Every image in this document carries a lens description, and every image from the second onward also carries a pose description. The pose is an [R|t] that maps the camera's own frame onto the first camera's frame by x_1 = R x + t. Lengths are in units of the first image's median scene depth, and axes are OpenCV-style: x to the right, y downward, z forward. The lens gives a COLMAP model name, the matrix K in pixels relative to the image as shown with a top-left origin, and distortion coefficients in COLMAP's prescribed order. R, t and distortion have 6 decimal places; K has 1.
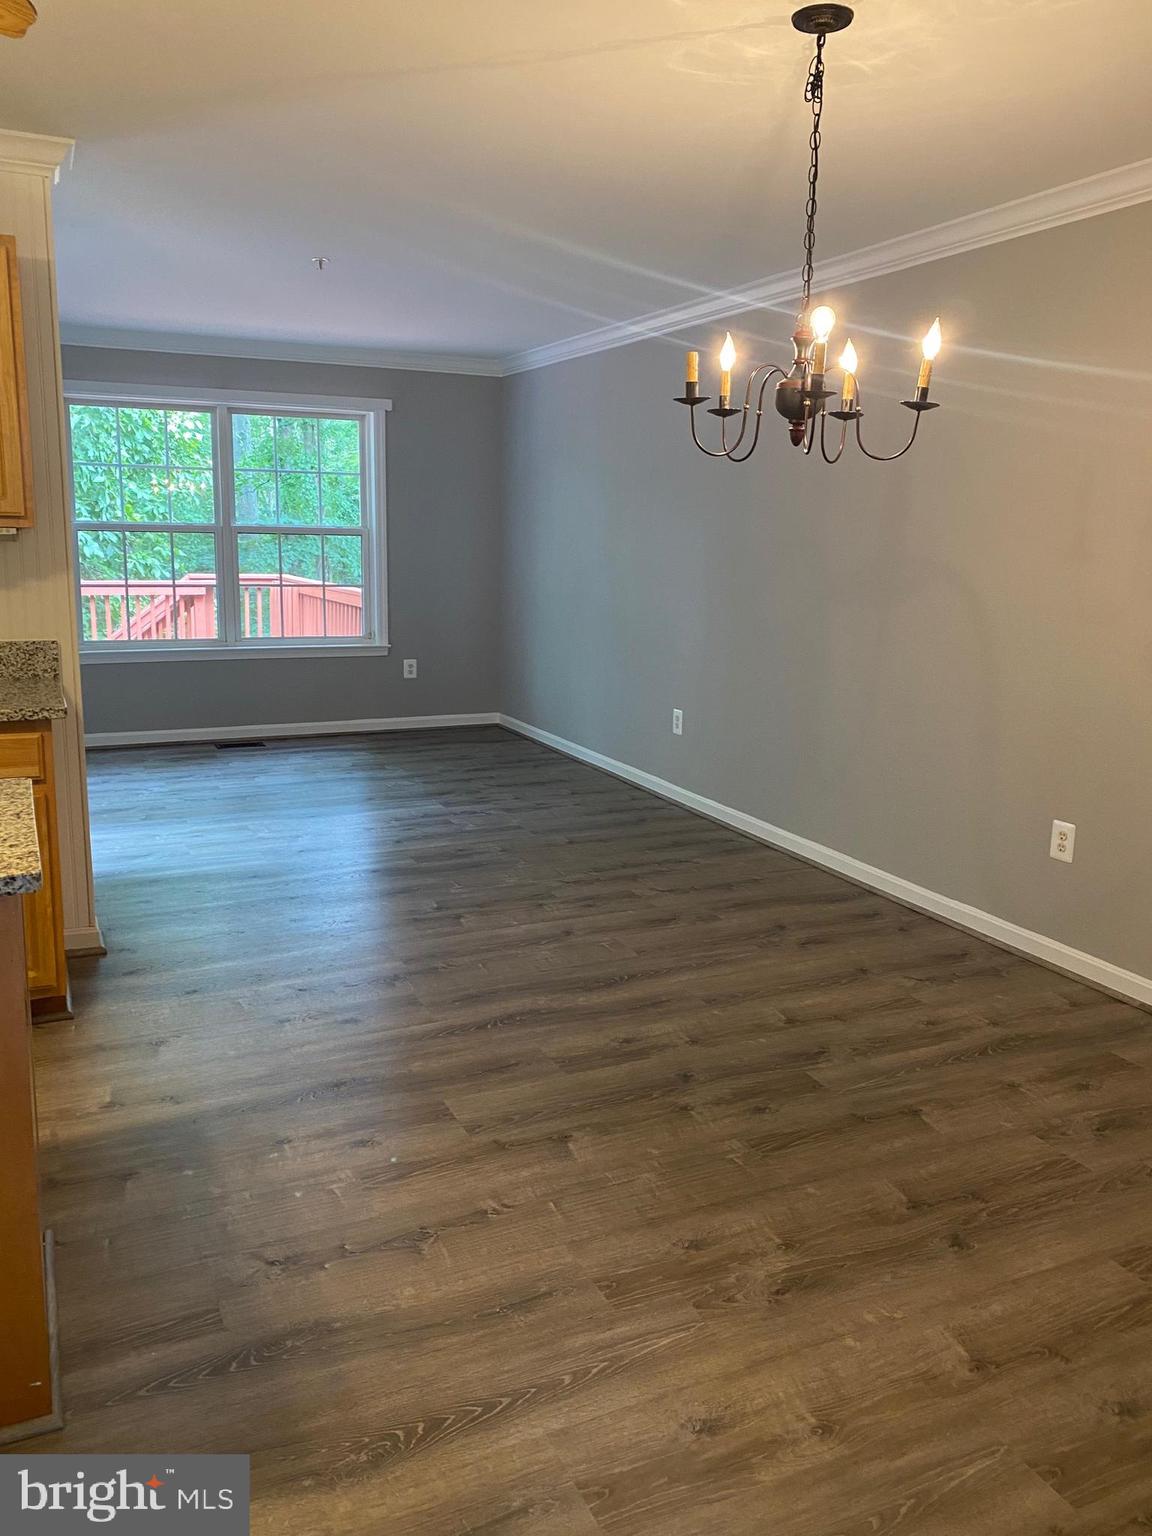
lens RADIAL K [[1163.0, 0, 568.4], [0, 1163.0, 764.7], [0, 0, 1]] dist [0.068523, -0.116209]
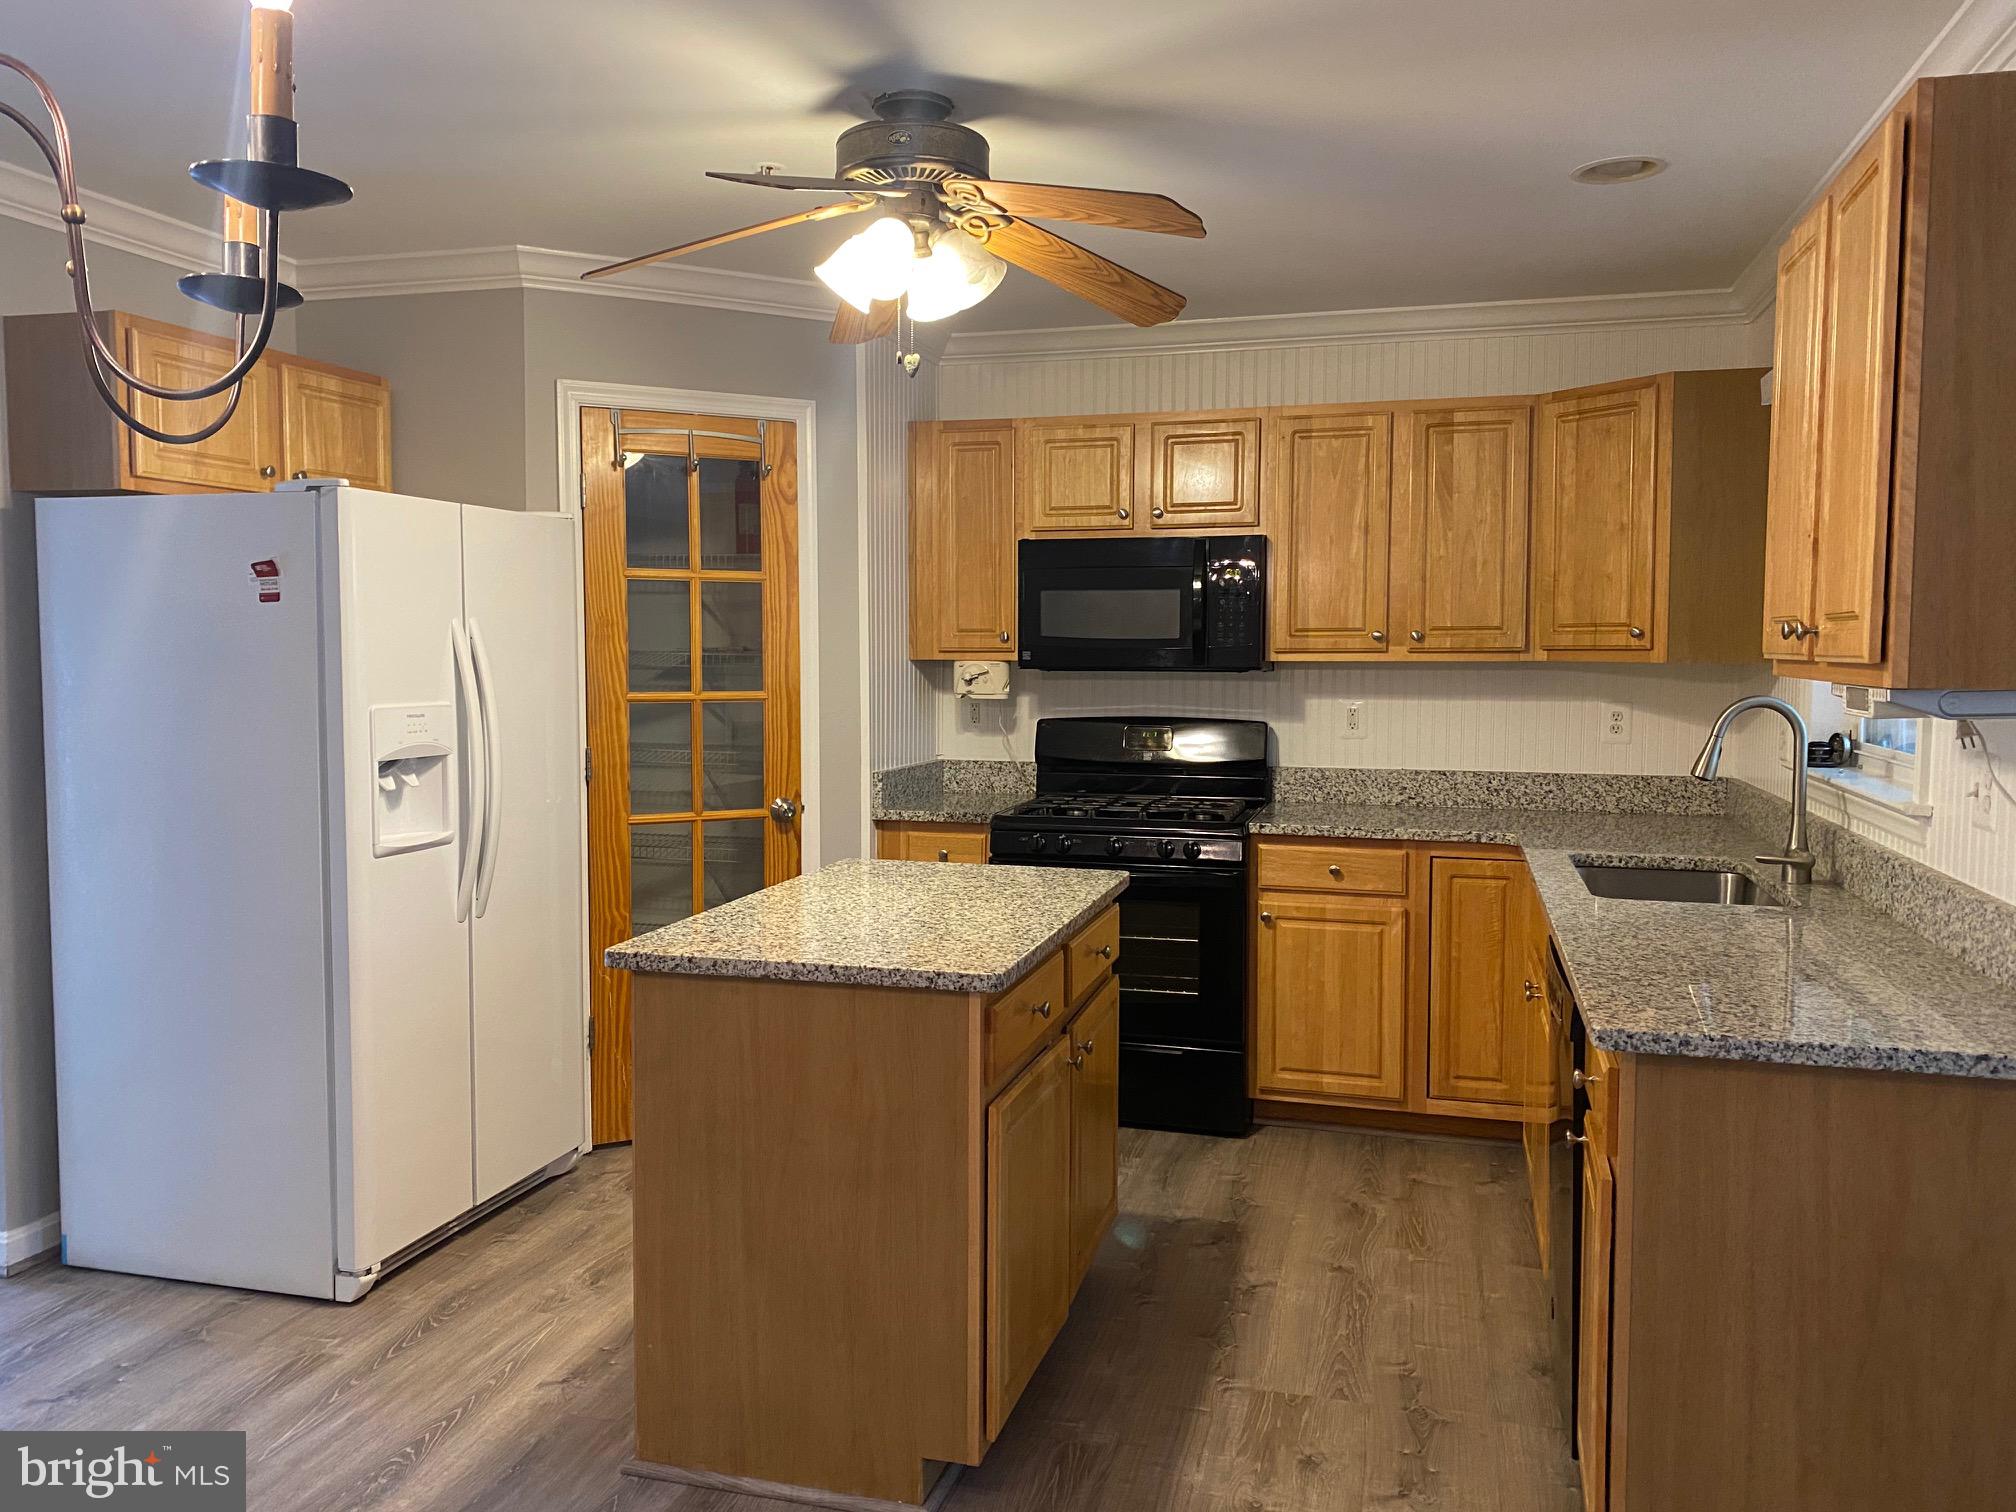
lens RADIAL K [[1526.5, 0, 1000.5], [0, 1526.5, 754.0], [0, 0, 1]] dist [0.068523, -0.116209]
pose [[-0.650043, 0.022136, -0.759575, 0.186651], [-0.170880, 0.969716, 0.174499, -0.178173], [0.740435, 0.243228, -0.626575, 0.893407]]
